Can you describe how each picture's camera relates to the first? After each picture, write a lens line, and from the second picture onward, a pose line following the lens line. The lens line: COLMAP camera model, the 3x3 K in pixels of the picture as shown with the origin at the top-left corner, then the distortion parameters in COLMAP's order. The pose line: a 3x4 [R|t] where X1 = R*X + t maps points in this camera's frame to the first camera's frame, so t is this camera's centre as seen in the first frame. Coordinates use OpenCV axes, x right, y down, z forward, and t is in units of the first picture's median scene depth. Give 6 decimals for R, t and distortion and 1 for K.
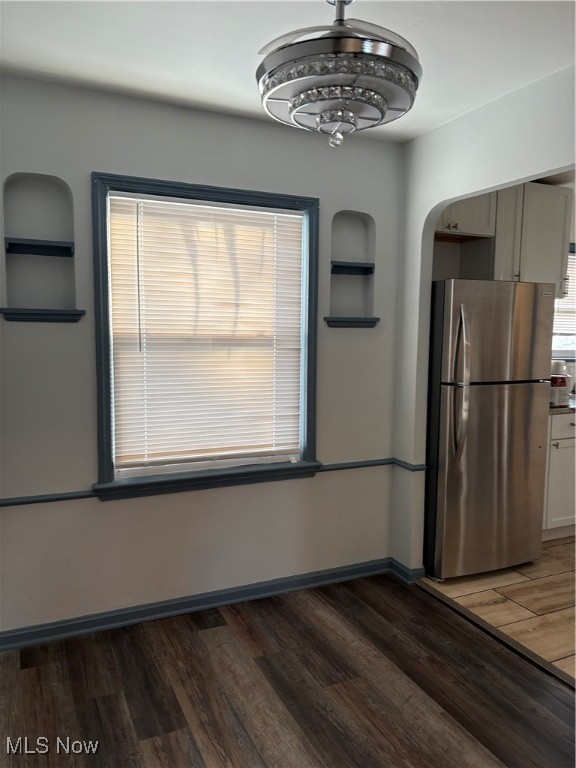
lens RADIAL K [[580.4, 0, 288.0], [0, 580.4, 384.0], [0, 0, 1]] dist [0.010625, -0.001124]
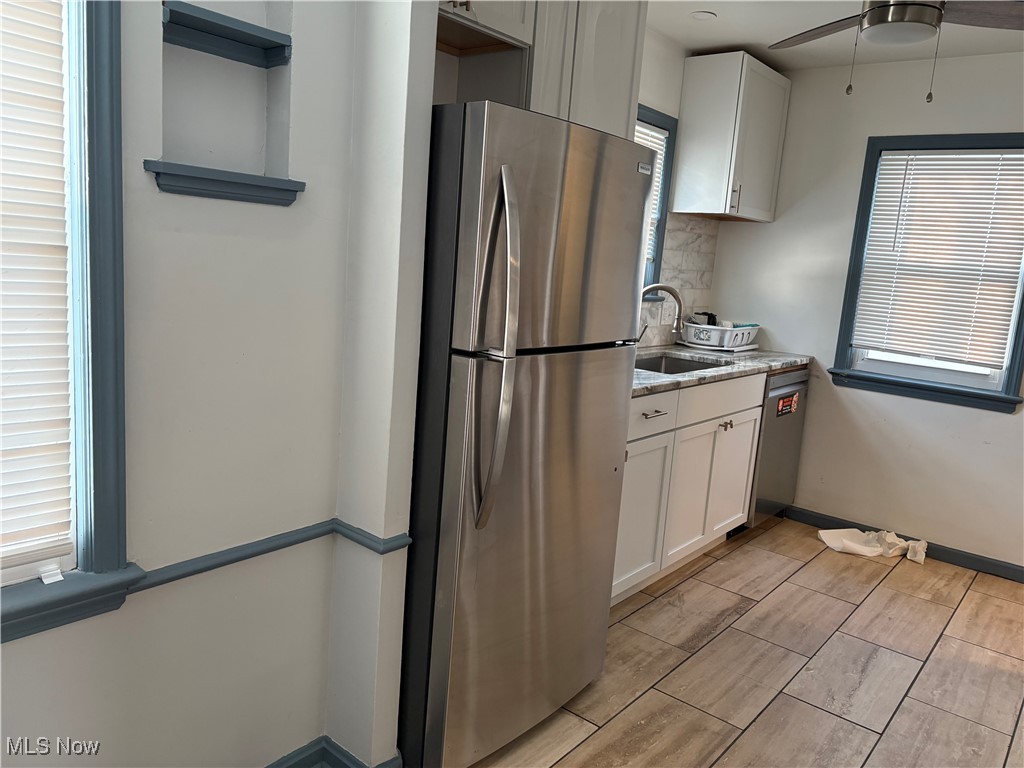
lens RADIAL K [[773.8, 0, 512.0], [0, 773.8, 384.0], [0, 0, 1]] dist [0.010625, -0.001124]
pose [[0.897304, -0.014230, 0.441183, 0.050609], [-0.024849, 0.996267, 0.082674, -0.024870], [-0.440713, -0.085147, 0.893601, 0.459556]]
